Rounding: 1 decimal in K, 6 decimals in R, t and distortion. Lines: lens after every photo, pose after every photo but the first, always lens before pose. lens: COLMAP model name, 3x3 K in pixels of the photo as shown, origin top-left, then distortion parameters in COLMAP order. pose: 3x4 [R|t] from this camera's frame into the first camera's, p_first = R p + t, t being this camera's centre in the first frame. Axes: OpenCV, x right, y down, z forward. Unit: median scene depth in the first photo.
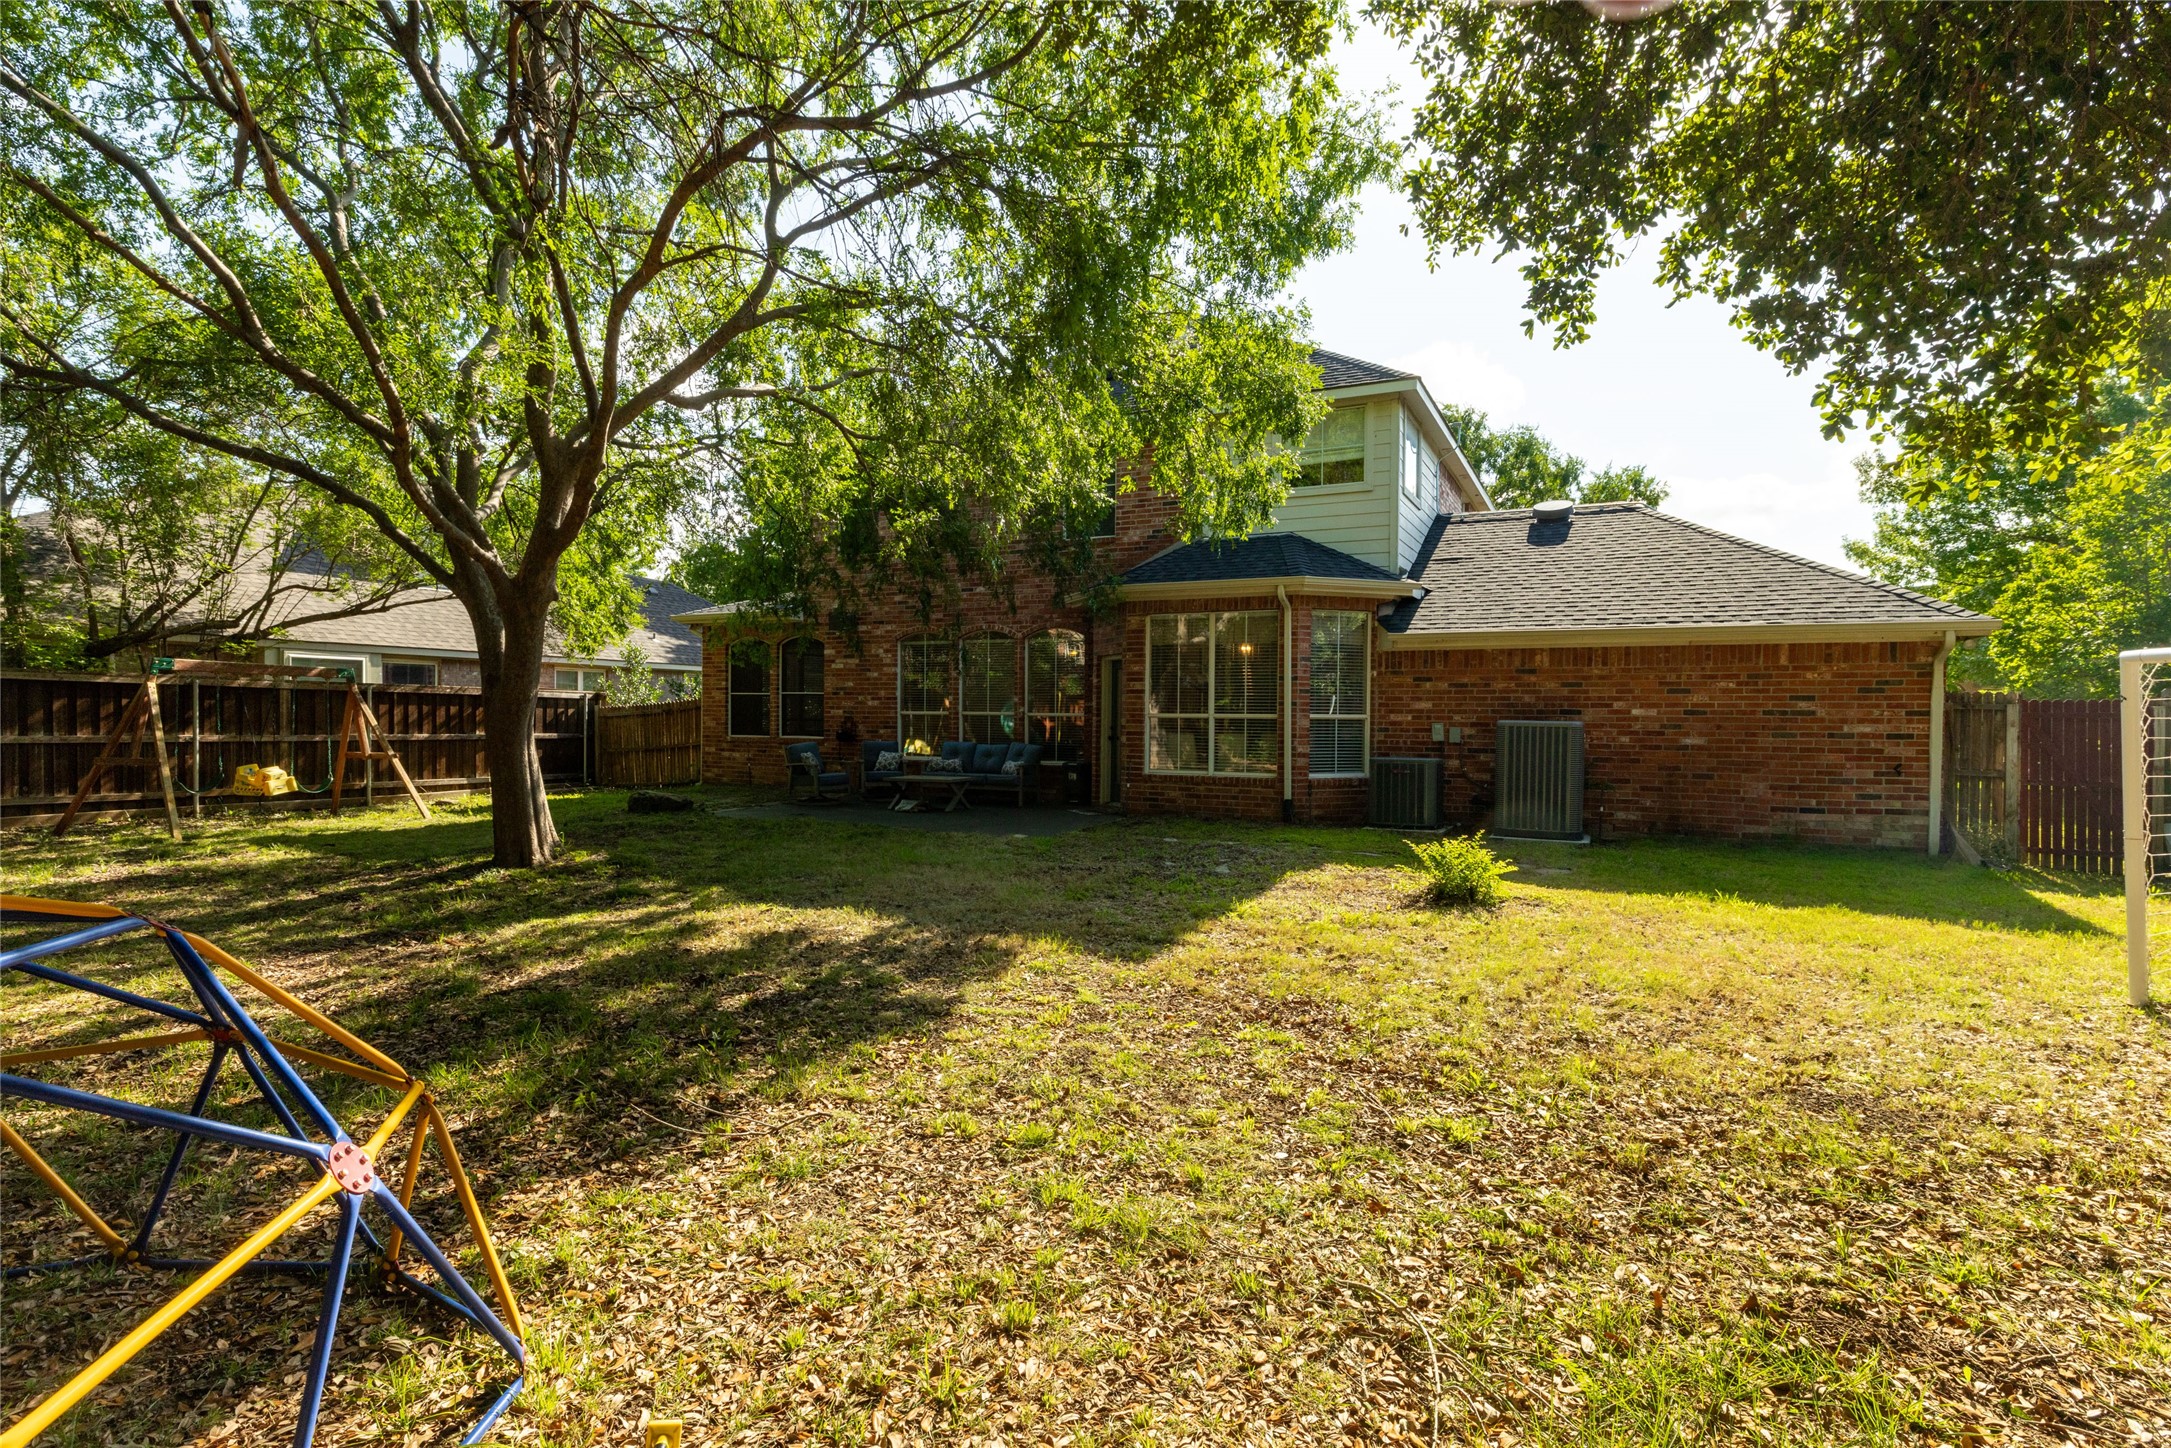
lens RADIAL K [[1063.3, 0, 1085.5], [0, 1063.3, 724.0], [0, 0, 1]] dist [0.001567, 0.000534]
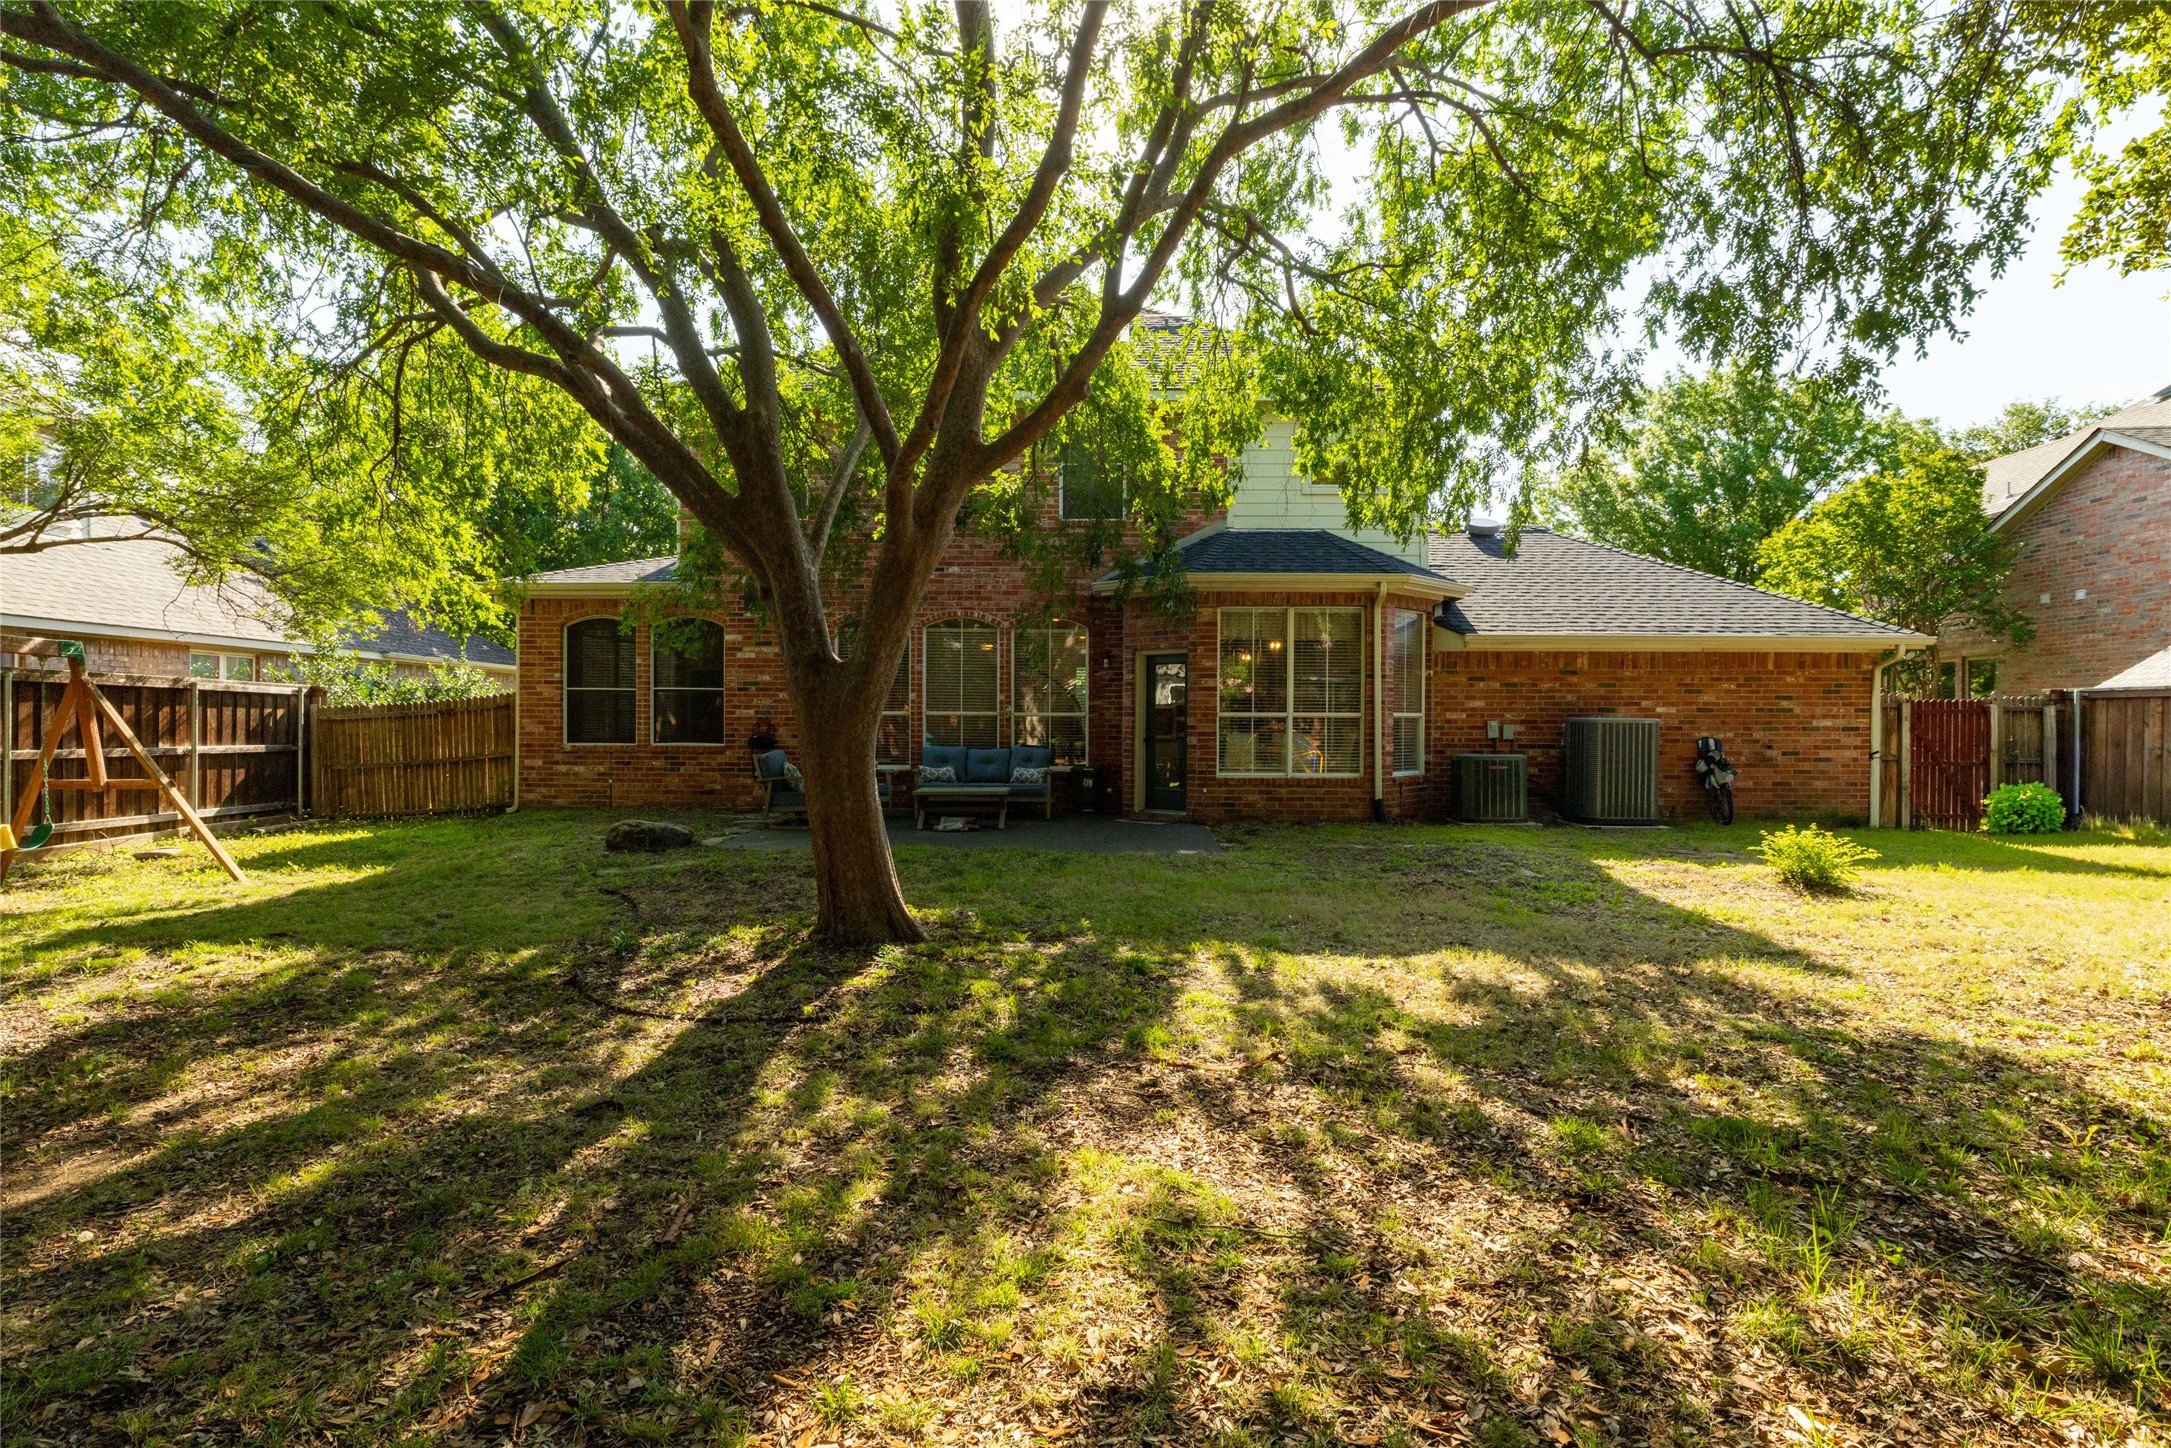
lens RADIAL K [[1063.3, 0, 1085.5], [0, 1063.3, 724.0], [0, 0, 1]] dist [0.001567, 0.000534]
pose [[0.901158, -0.007324, 0.433430, -0.466360], [0.007785, 0.999969, 0.000710, -0.001526], [-0.433421, 0.002734, 0.901187, 0.217596]]
